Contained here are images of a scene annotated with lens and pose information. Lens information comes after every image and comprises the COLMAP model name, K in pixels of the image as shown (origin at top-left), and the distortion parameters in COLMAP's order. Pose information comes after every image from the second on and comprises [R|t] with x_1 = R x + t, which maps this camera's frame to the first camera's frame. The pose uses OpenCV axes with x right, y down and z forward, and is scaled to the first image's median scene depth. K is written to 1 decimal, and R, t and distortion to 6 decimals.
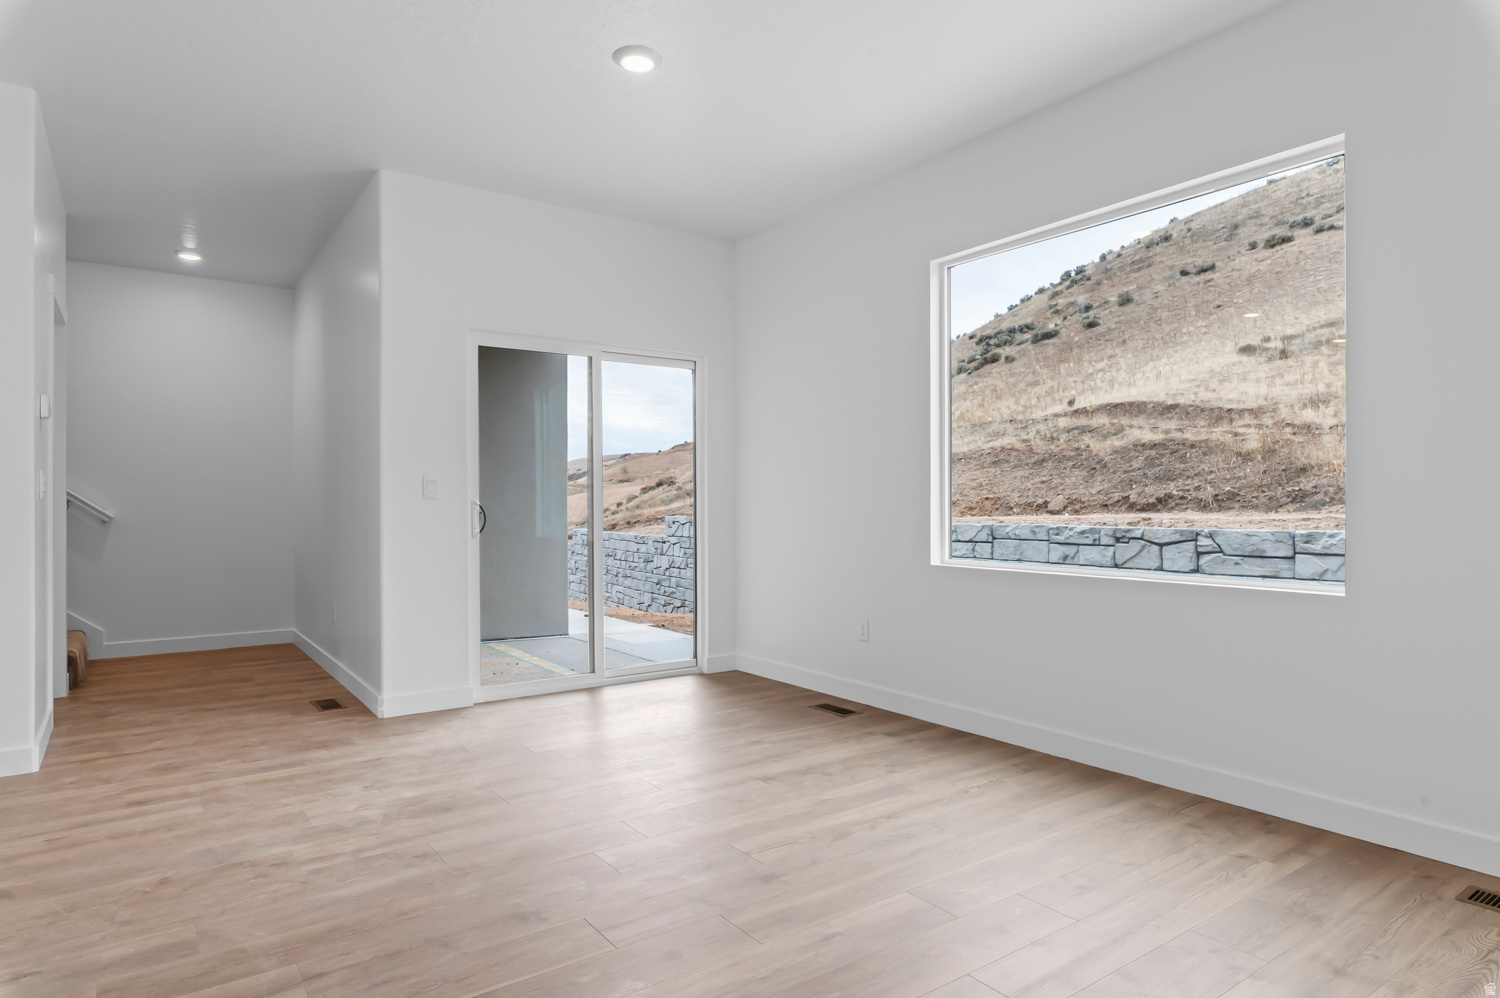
lens RADIAL K [[852.9, 0, 749.2], [0, 852.9, 502.1], [0, 0, 1]] dist [-0.005644, -0.000049]
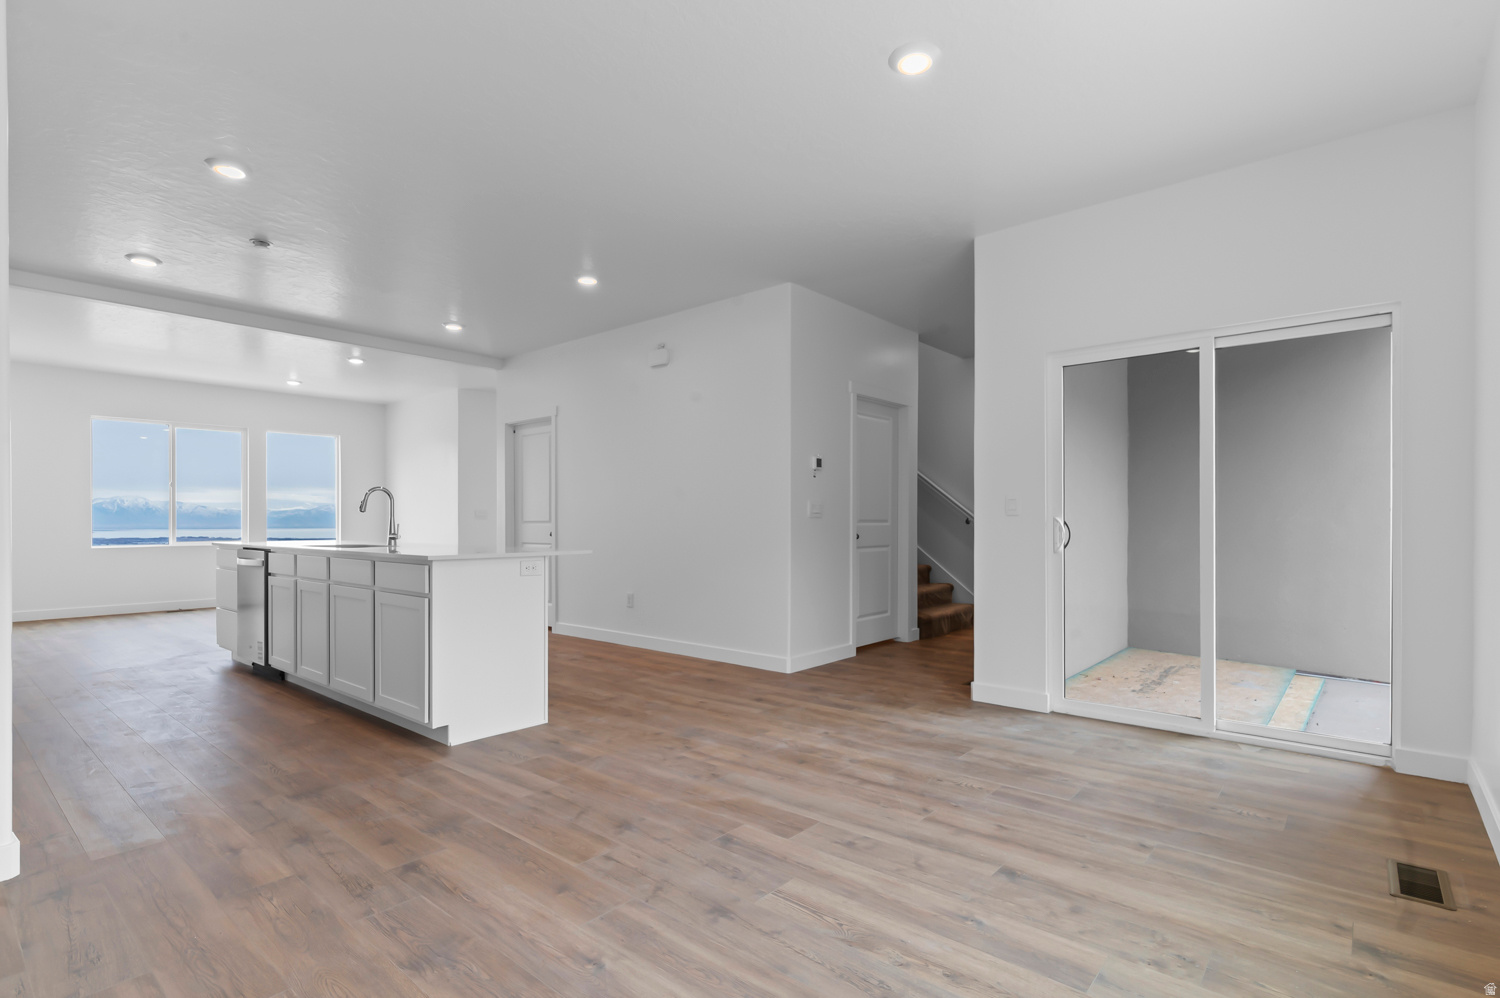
lens RADIAL K [[714.6, 0, 751.4], [0, 714.6, 505.4], [0, 0, 1]] dist [0.001576, -0.000101]
pose [[0.264401, -0.016338, -0.964274, 0.602032], [0.000839, 0.999860, -0.016711, 0.003714], [0.964413, 0.003609, 0.264378, 0.616460]]
